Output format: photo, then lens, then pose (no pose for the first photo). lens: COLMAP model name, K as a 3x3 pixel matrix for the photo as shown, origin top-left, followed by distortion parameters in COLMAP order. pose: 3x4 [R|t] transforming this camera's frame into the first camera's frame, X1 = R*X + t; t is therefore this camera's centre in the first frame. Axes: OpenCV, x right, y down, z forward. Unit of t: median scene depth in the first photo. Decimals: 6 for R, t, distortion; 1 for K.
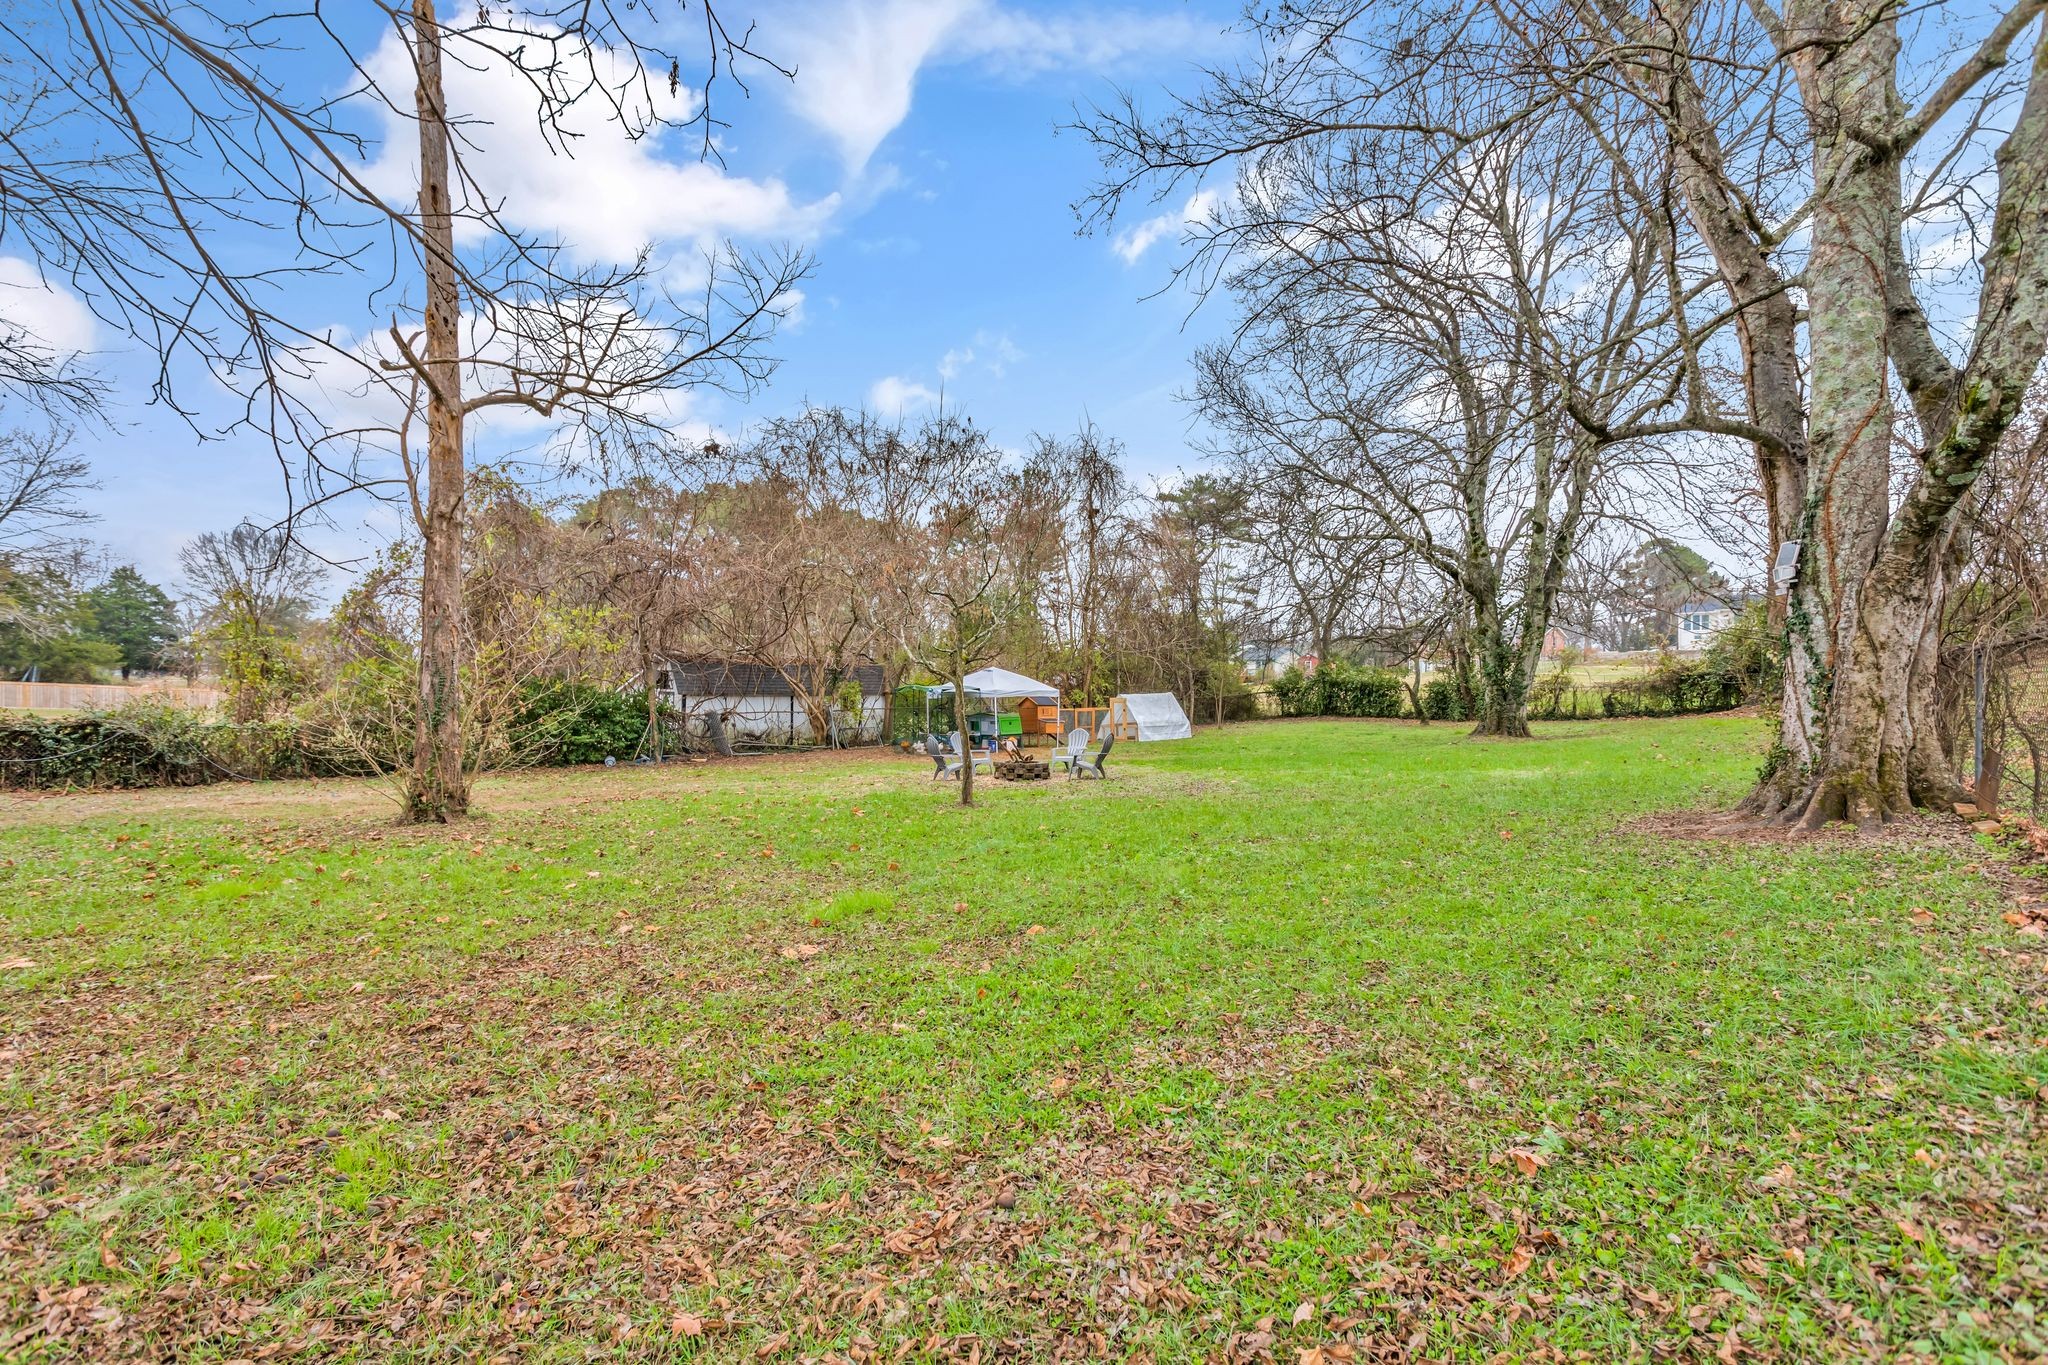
lens RADIAL K [[967.9, 0, 1024.0], [0, 967.9, 682.5], [0, 0, 1]] dist [0.002195, 0.000737]
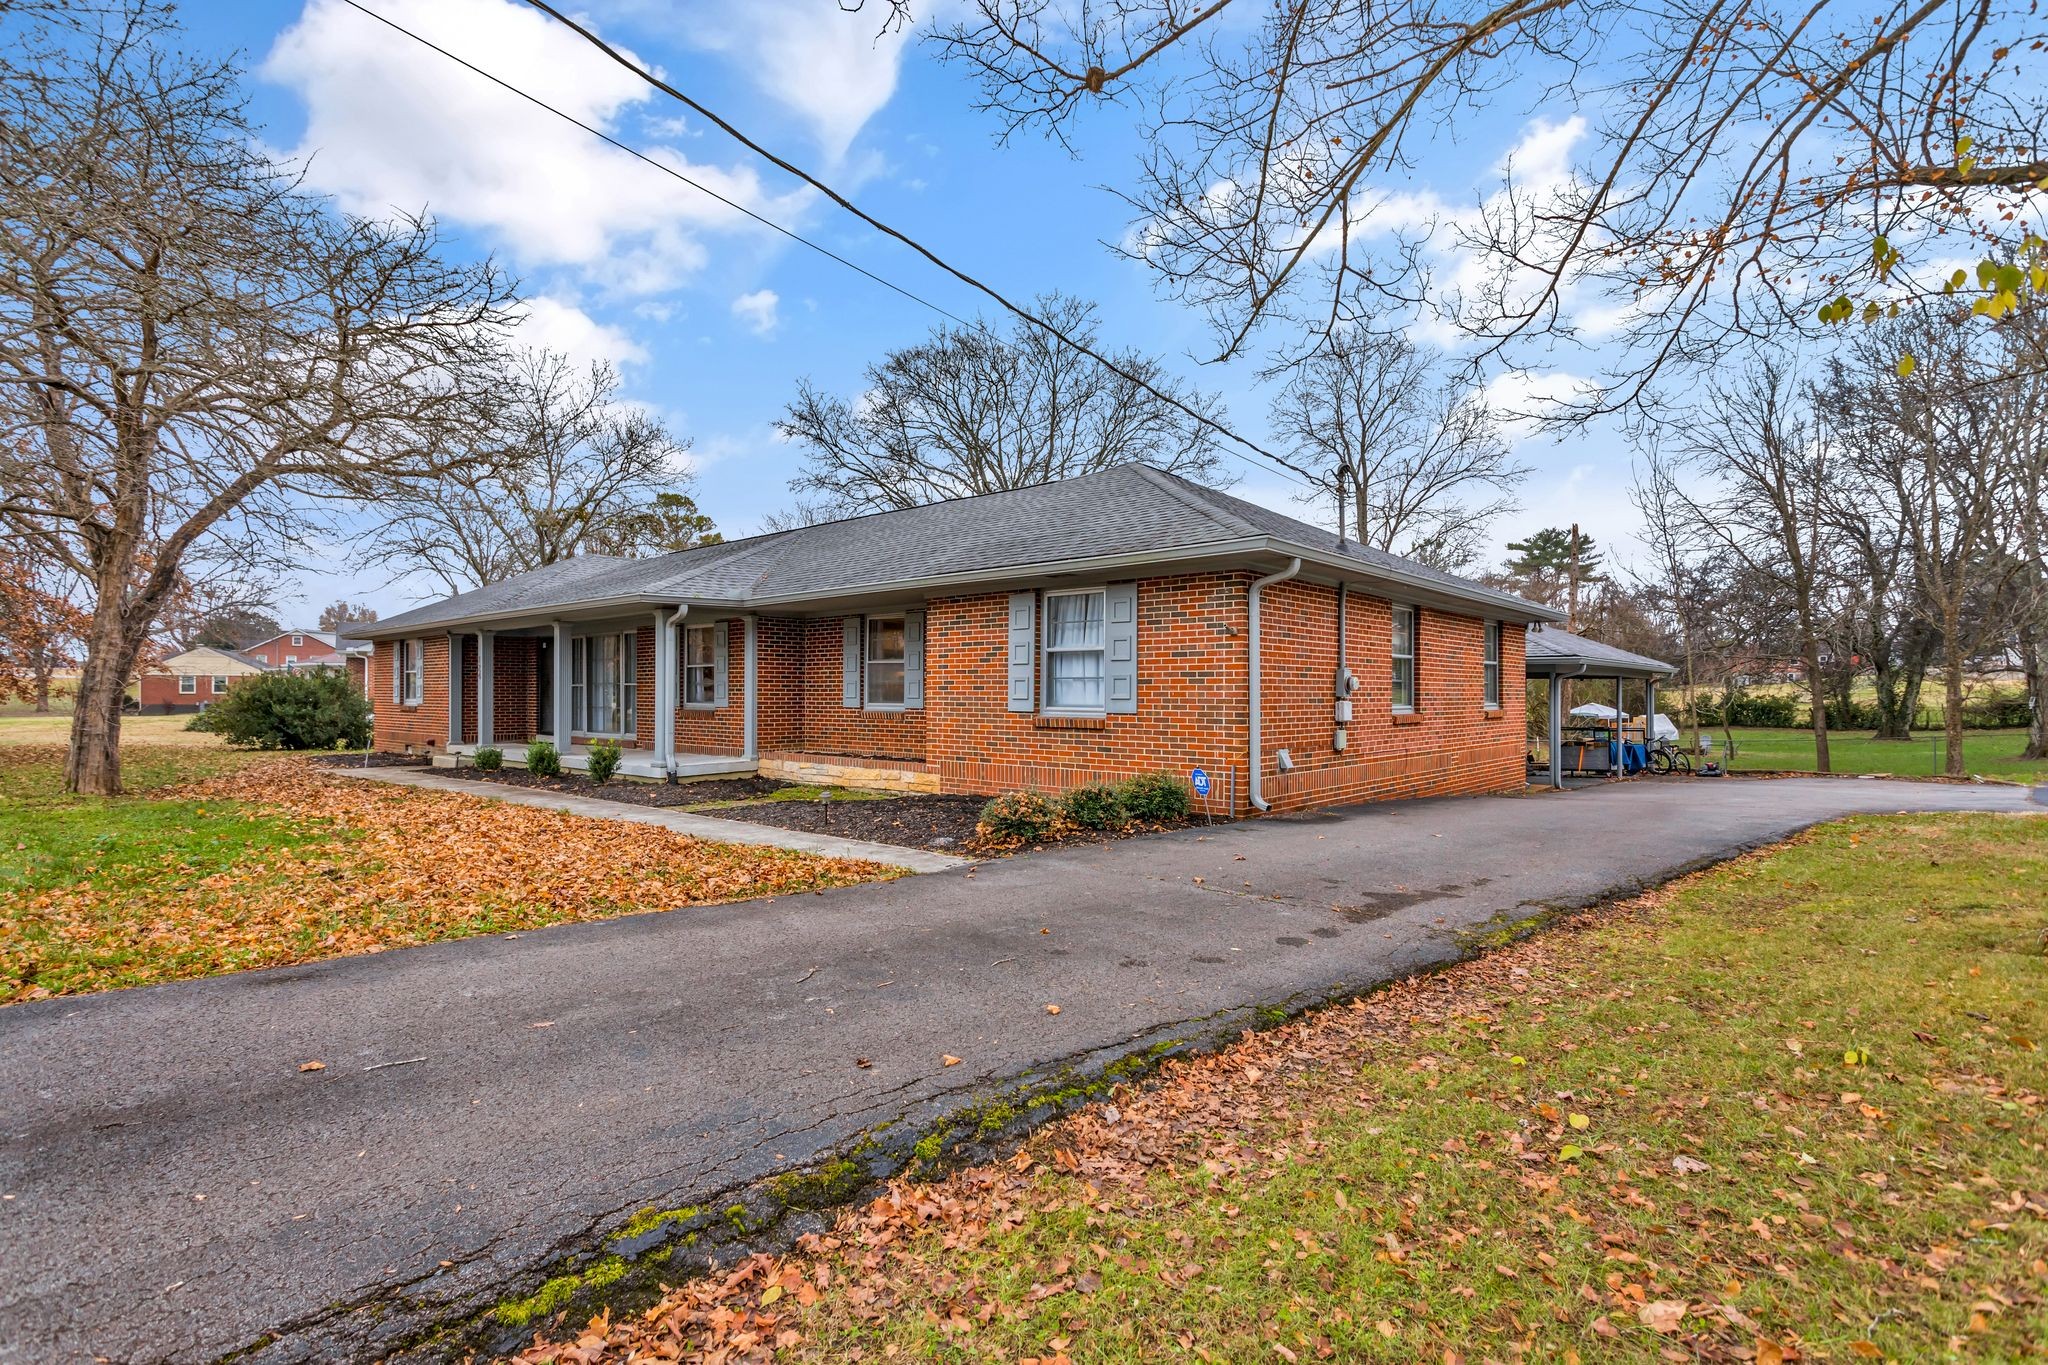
lens RADIAL K [[967.9, 0, 1024.0], [0, 967.9, 682.5], [0, 0, 1]] dist [0.002195, 0.000737]
pose [[0.980133, -0.005074, -0.198278, -0.618431], [0.004468, 0.999984, -0.003501, -0.044696], [0.198292, 0.002546, 0.980140, -0.931371]]
